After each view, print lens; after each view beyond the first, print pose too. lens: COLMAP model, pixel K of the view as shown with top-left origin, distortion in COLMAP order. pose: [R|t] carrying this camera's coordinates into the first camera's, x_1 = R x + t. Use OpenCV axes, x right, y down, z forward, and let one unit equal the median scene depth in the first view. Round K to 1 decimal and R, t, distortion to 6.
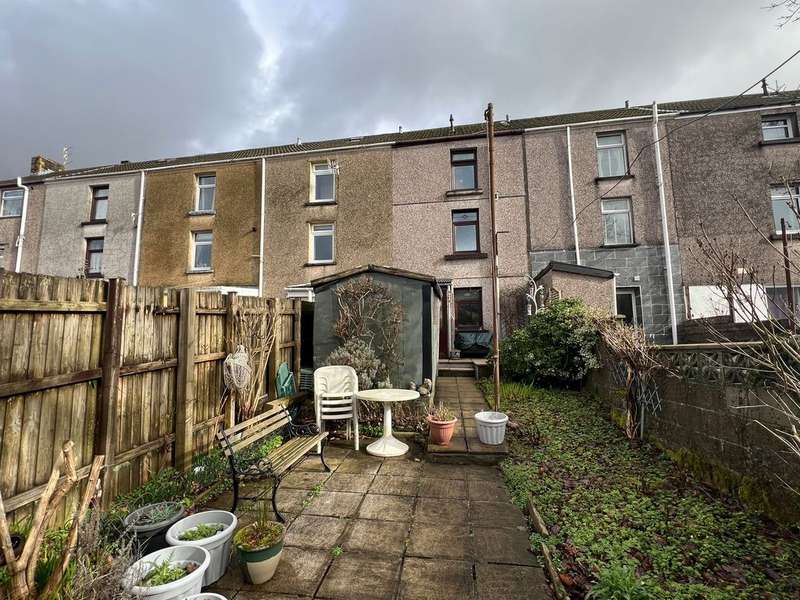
lens RADIAL K [[390.5, 0, 400.0], [0, 390.5, 300.0], [0, 0, 1]] dist [0.000672, 0.000220]
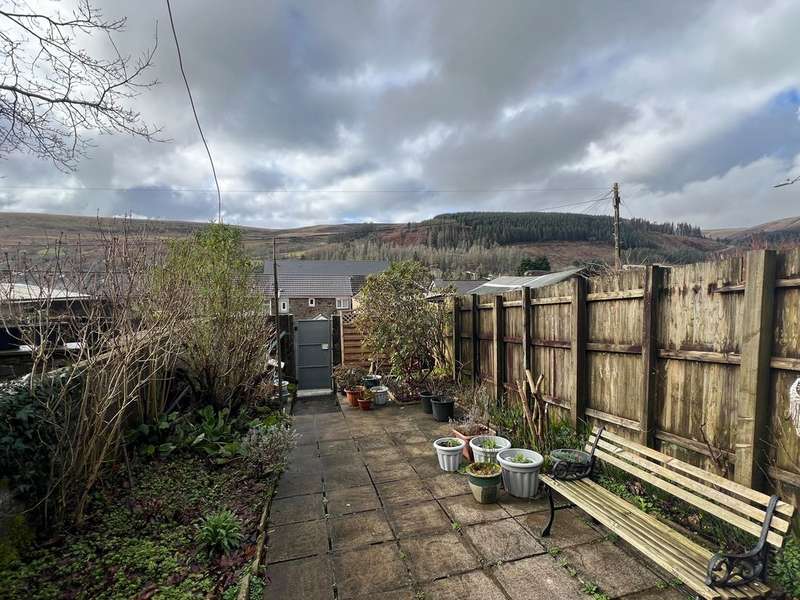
lens RADIAL K [[385.4, 0, 400.0], [0, 385.4, 300.0], [0, 0, 1]] dist [-0.001367, 0.000149]
pose [[-0.925130, 0.033705, -0.378152, 0.321718], [0.068331, 0.994568, -0.078520, 0.078140], [0.373452, -0.098481, -0.922407, 1.746985]]
